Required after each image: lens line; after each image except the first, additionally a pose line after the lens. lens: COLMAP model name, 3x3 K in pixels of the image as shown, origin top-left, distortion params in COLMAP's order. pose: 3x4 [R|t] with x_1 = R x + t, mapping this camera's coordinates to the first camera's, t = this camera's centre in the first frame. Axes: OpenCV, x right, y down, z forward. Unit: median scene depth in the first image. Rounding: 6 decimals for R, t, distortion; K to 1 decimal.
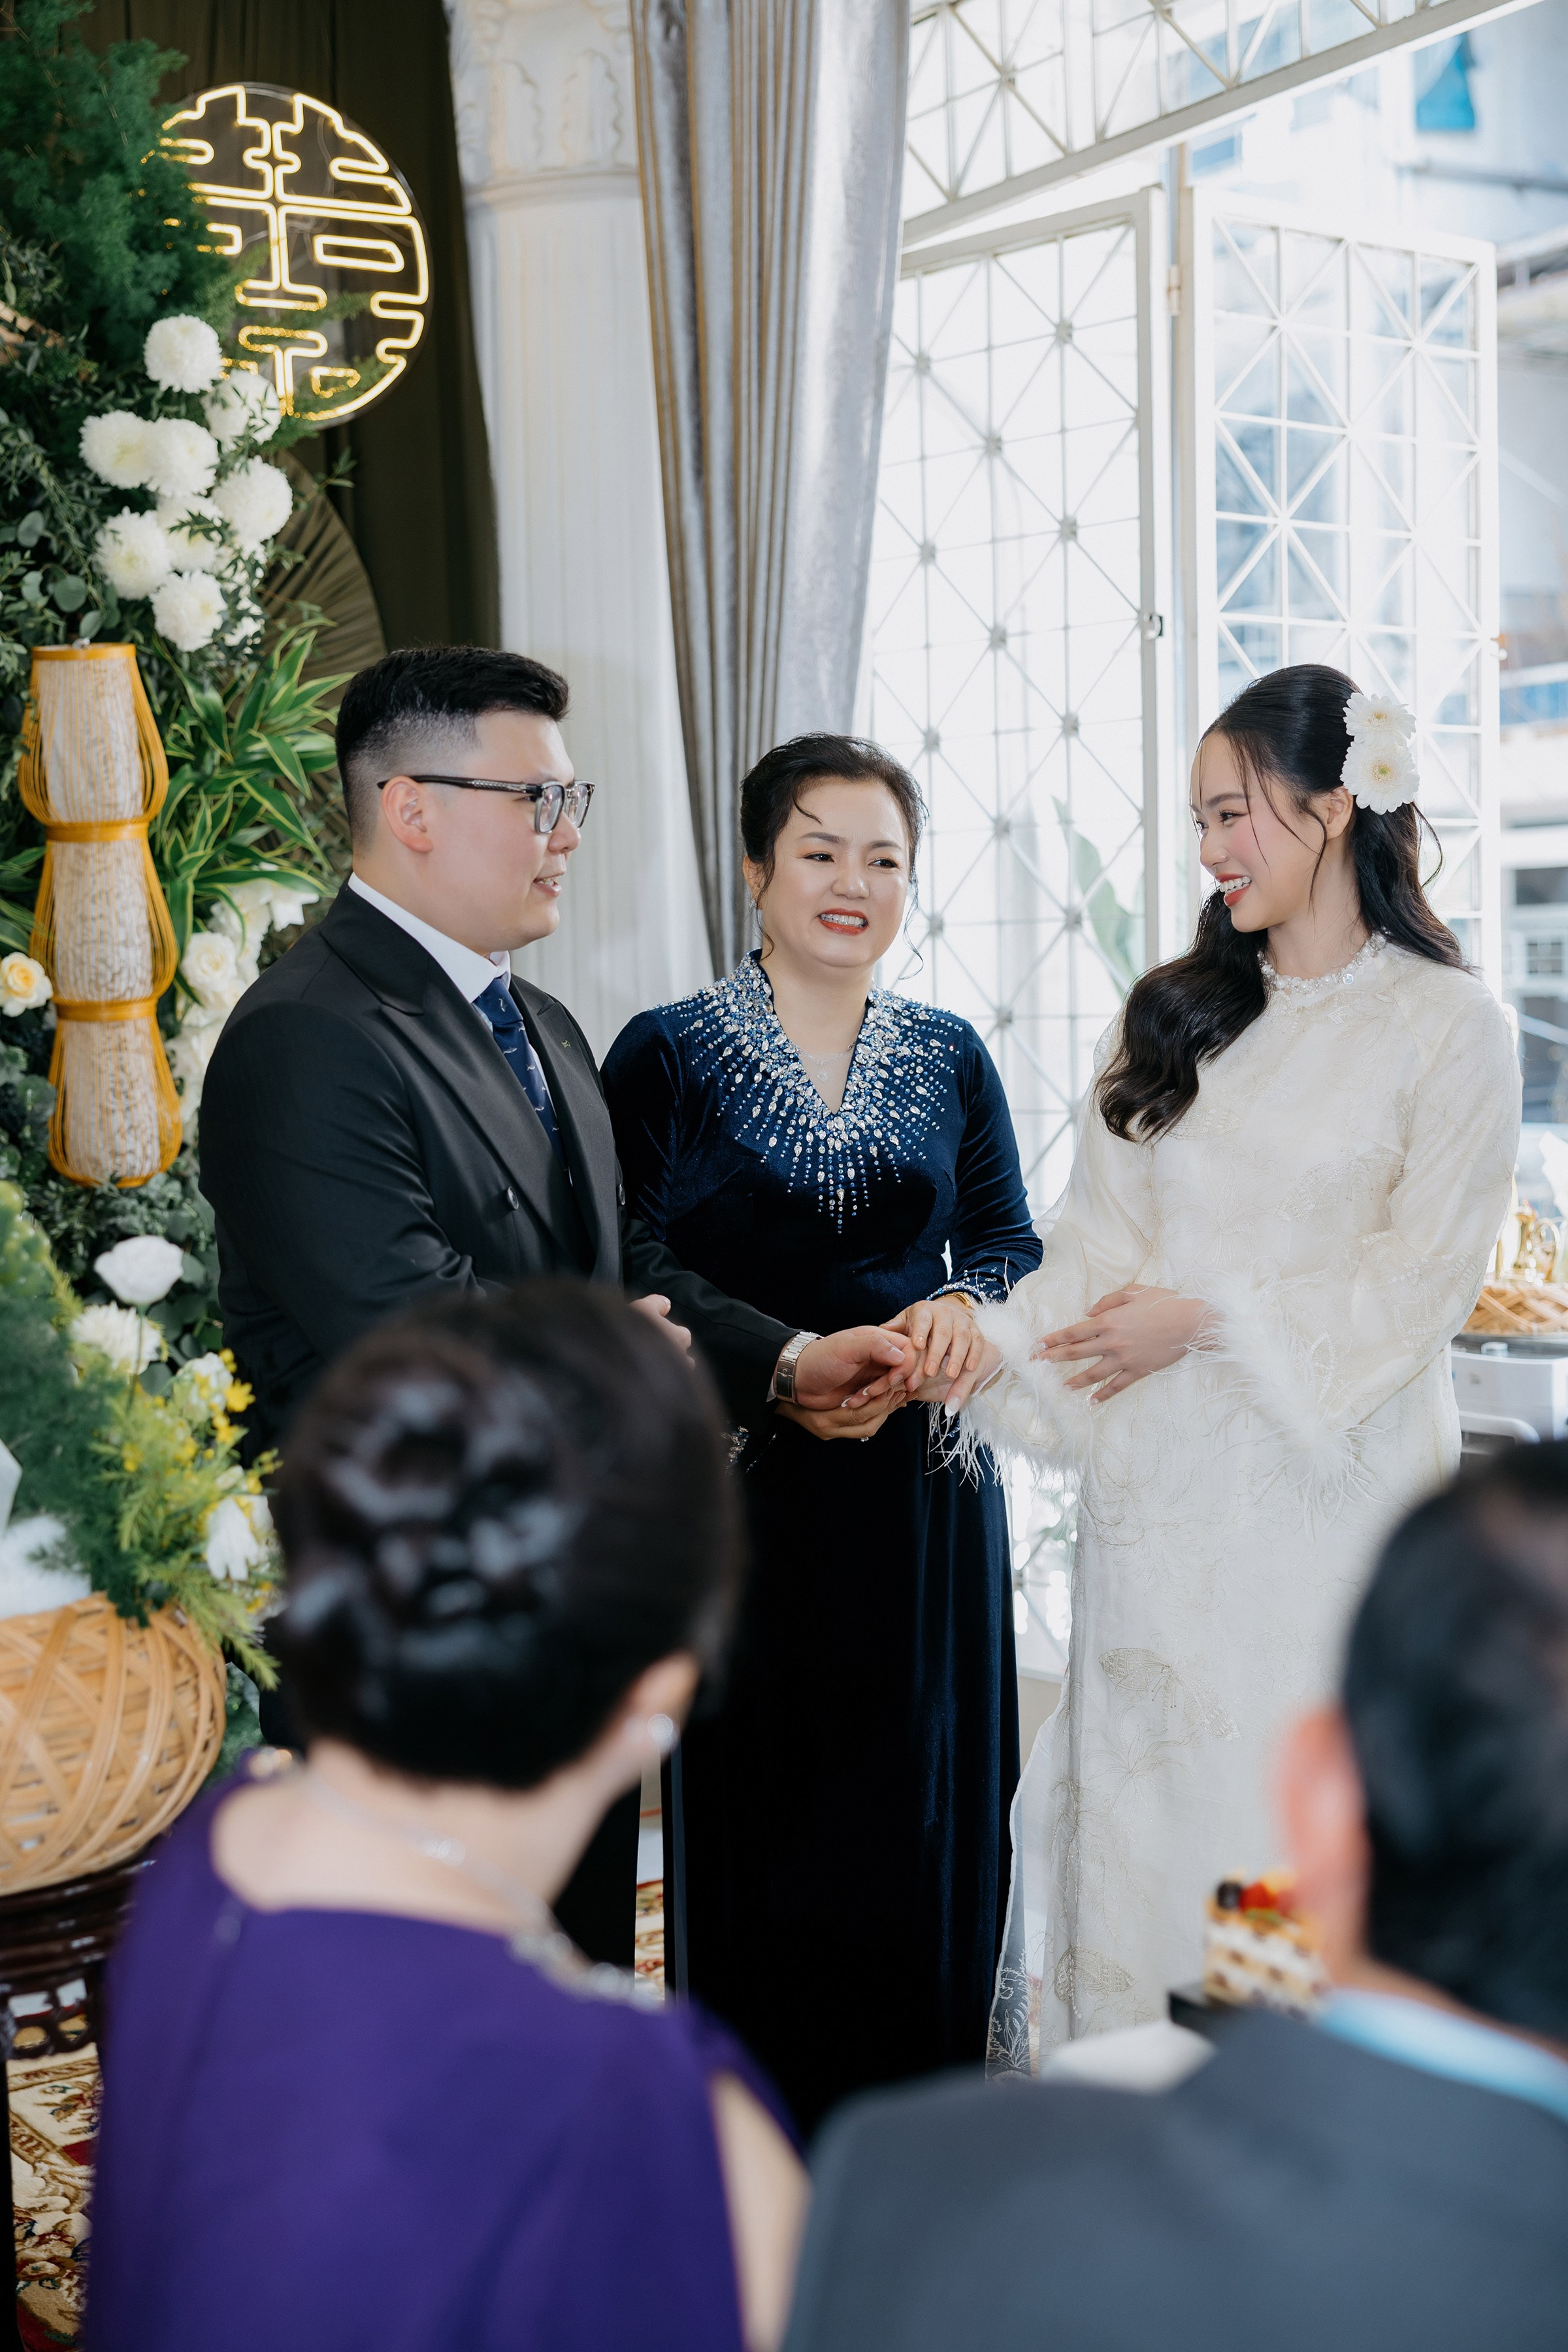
lens RADIAL K [[3120.6, 0, 796.4], [0, 3120.6, 1173.0], [0, 0, 1]] dist [0.002182, 0.000000]
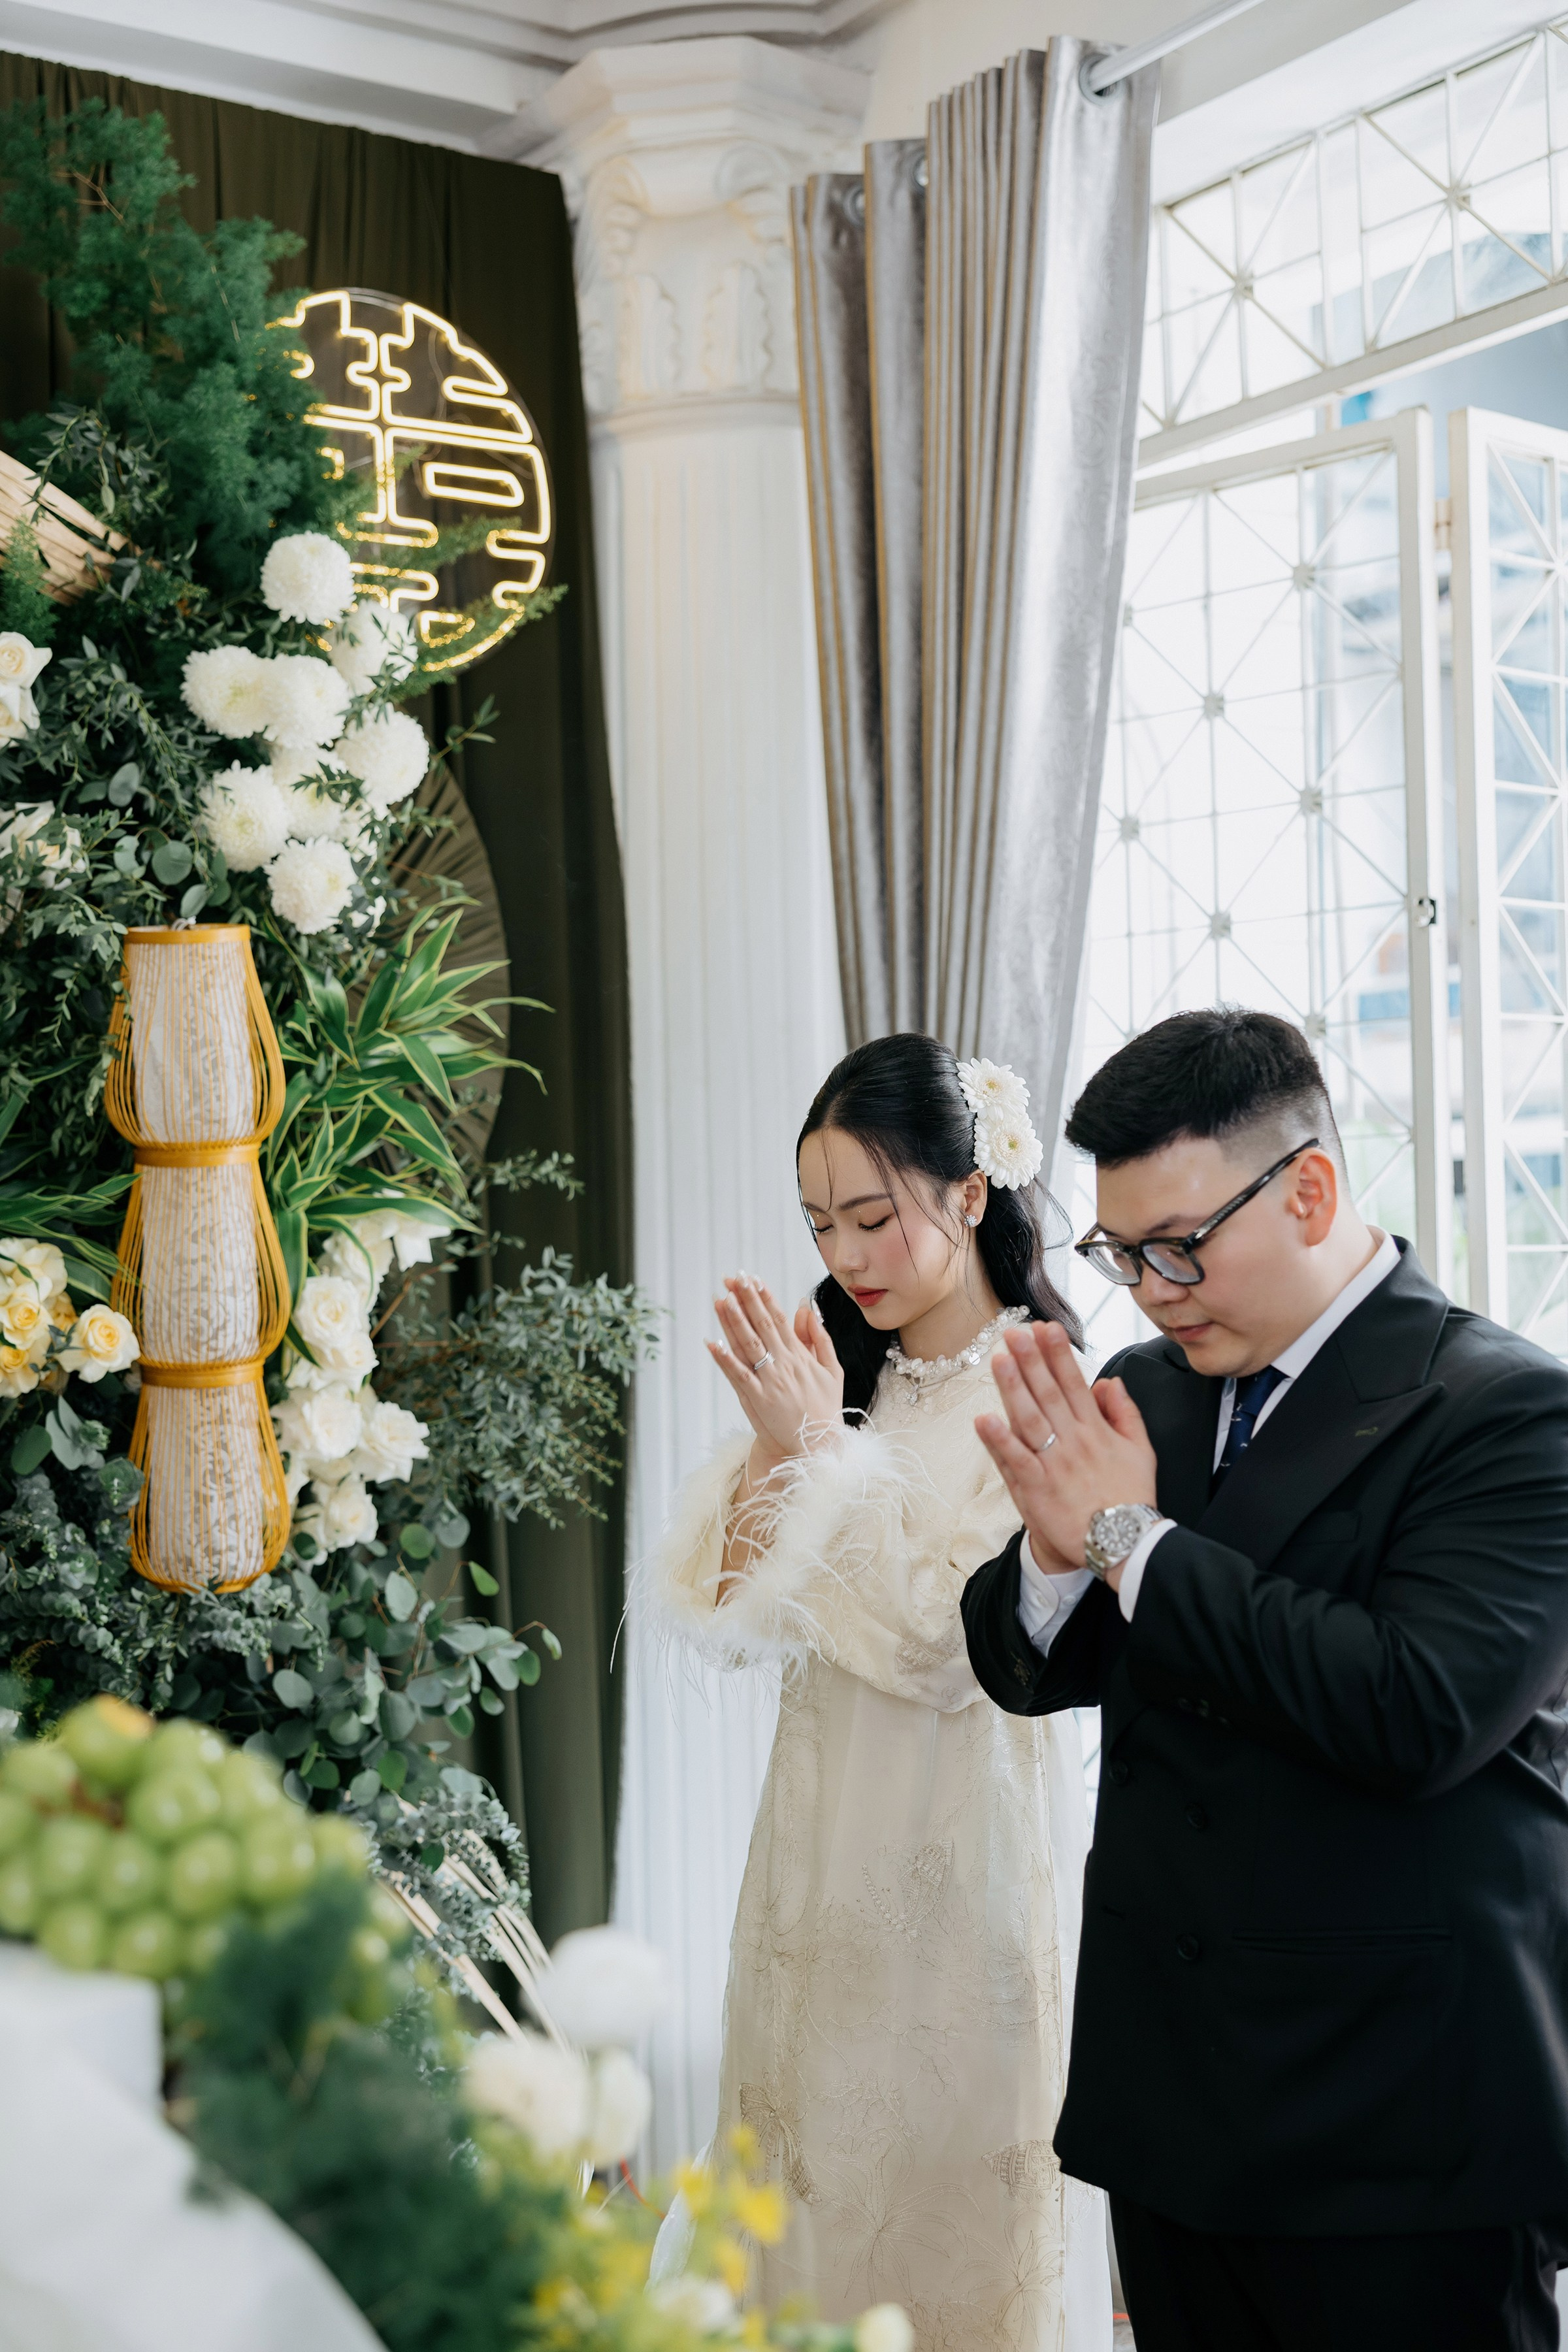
lens RADIAL K [[2954.0, 0, 782.4], [0, 2954.0, 1192.2], [0, 0, 1]] dist [0.006214, 0.000000]
pose [[0.999282, 0.001192, 0.037859, -0.095615], [0.001986, 0.996479, -0.083817, -0.032695], [-0.037826, 0.083832, 0.995762, 0.217388]]
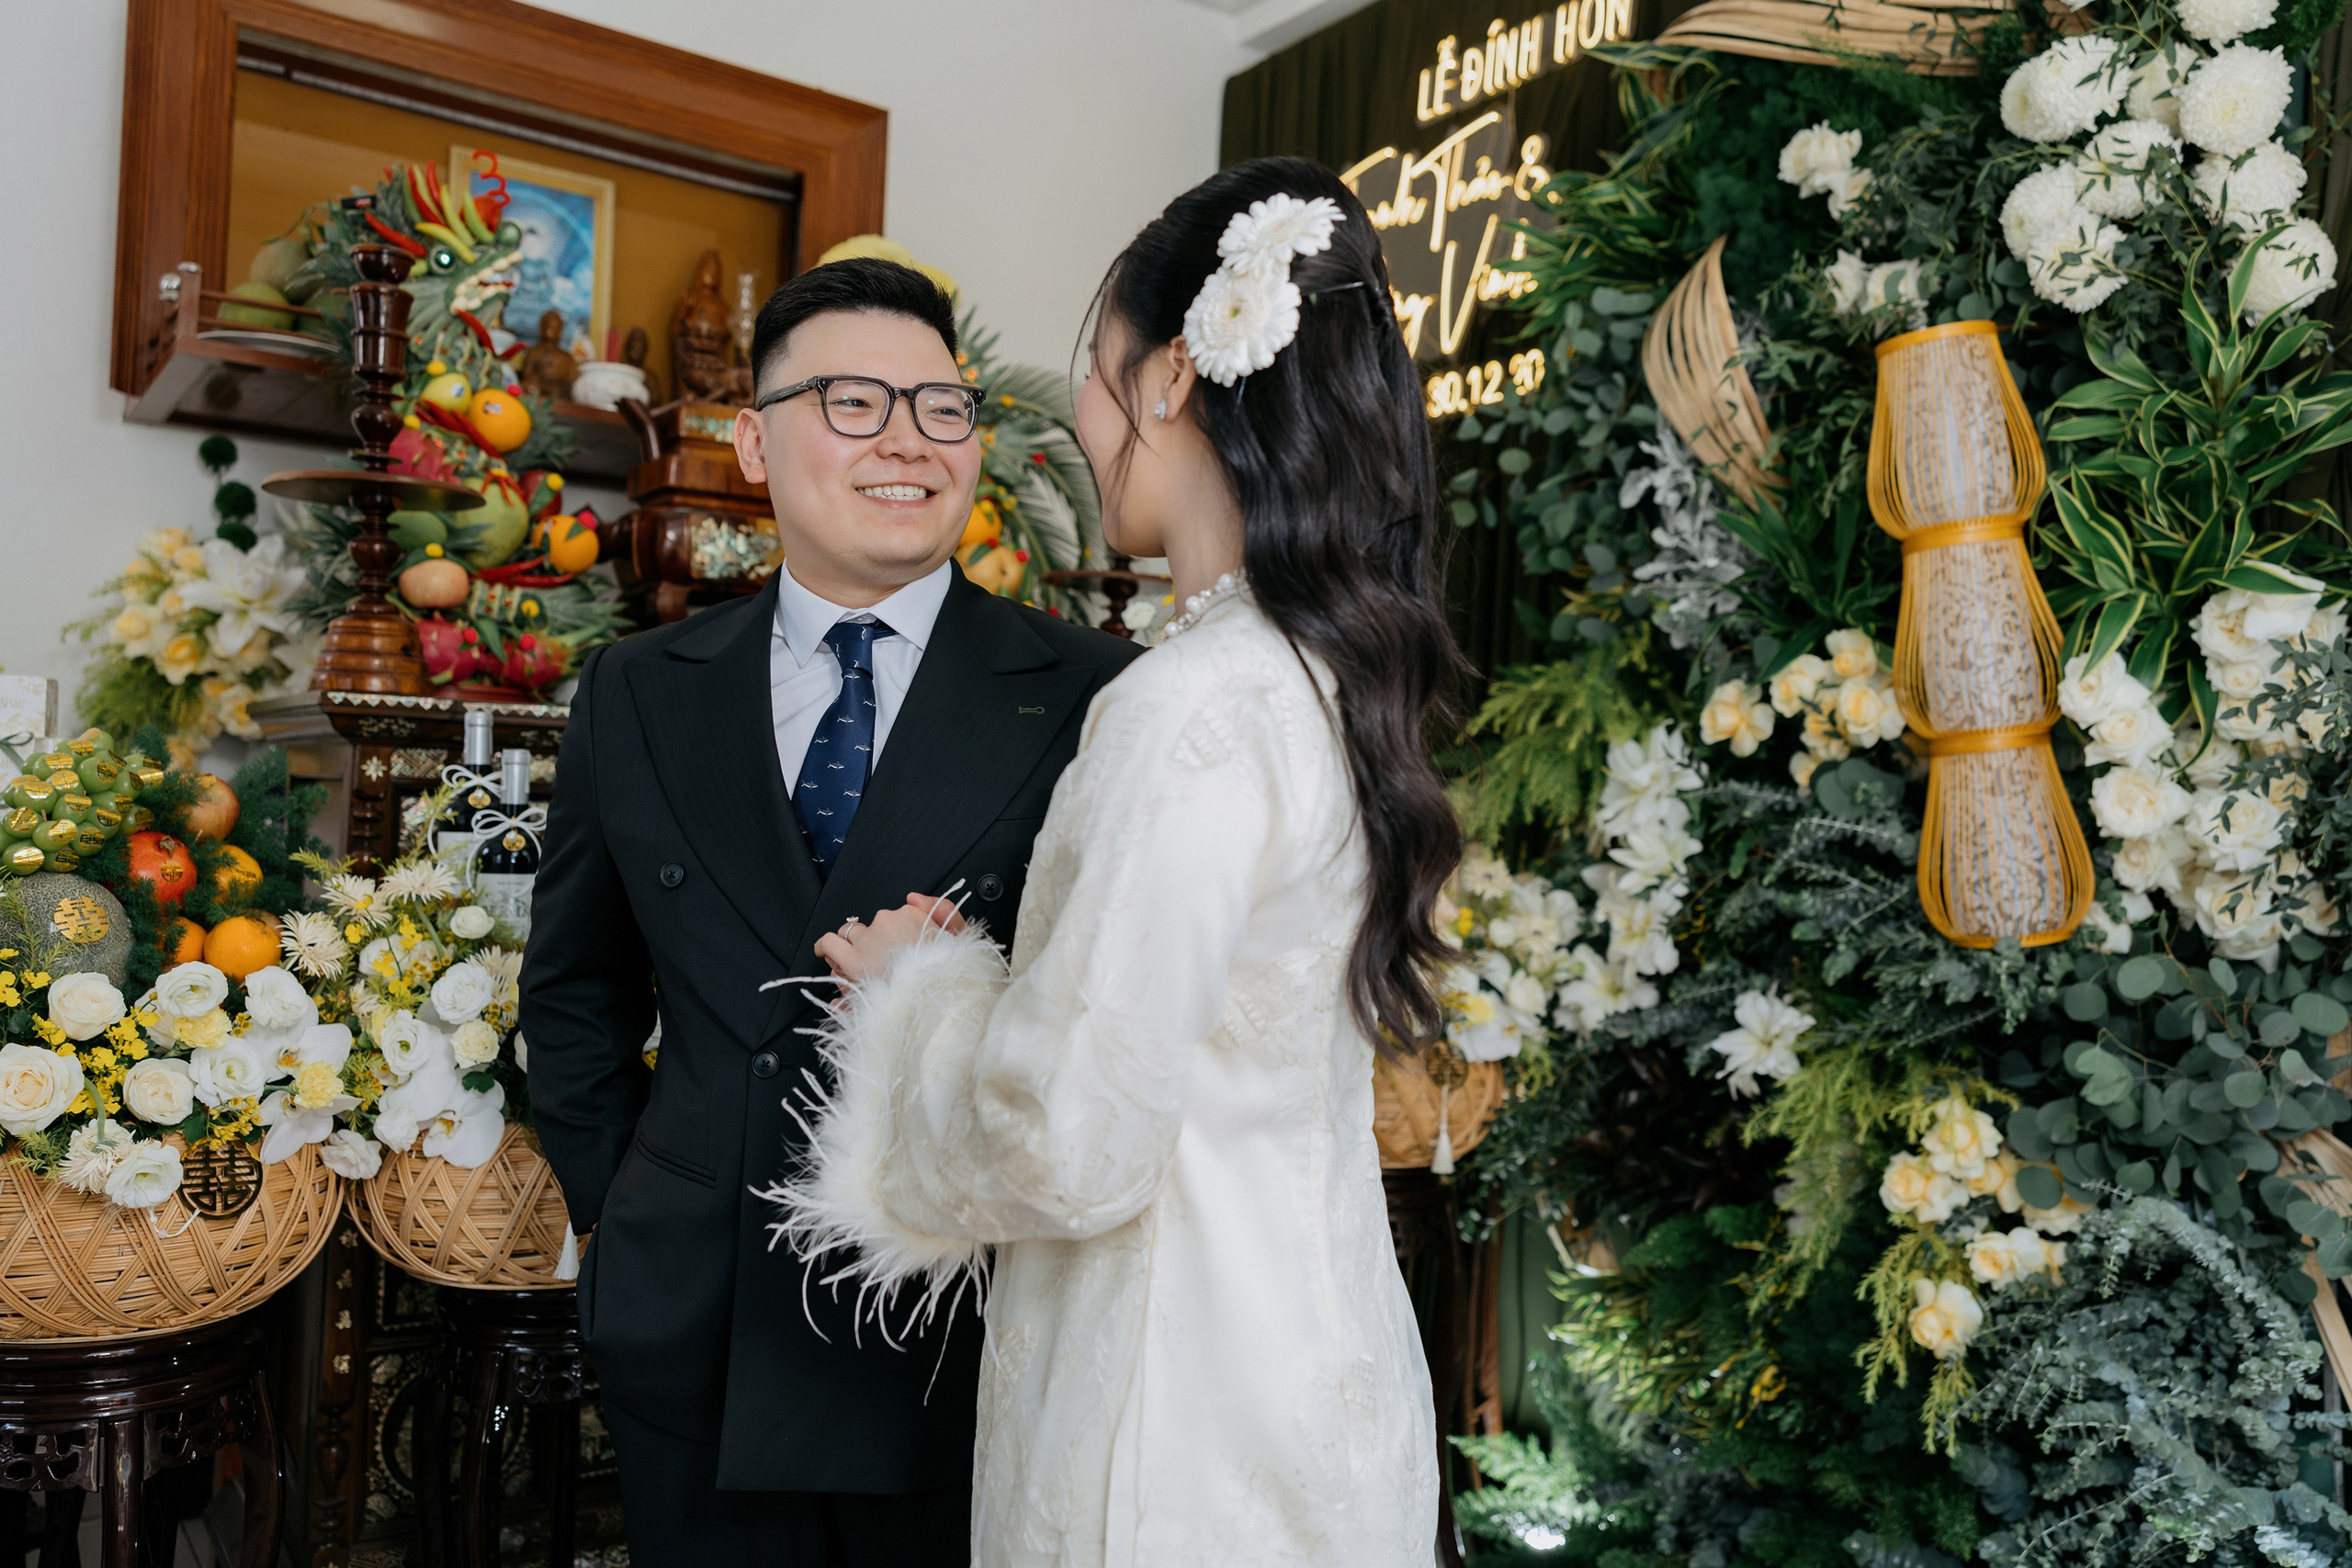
lens RADIAL K [[1822.8, 0, 1166.8], [0, 1822.8, 767.6], [0, 0, 1]] dist [-0.010528, 0.017003]
pose [[0.060797, 0.008161, -0.998117, 0.260986], [-0.090507, 0.995892, 0.002630, -0.025182], [0.994038, 0.090177, 0.061286, 0.709430]]
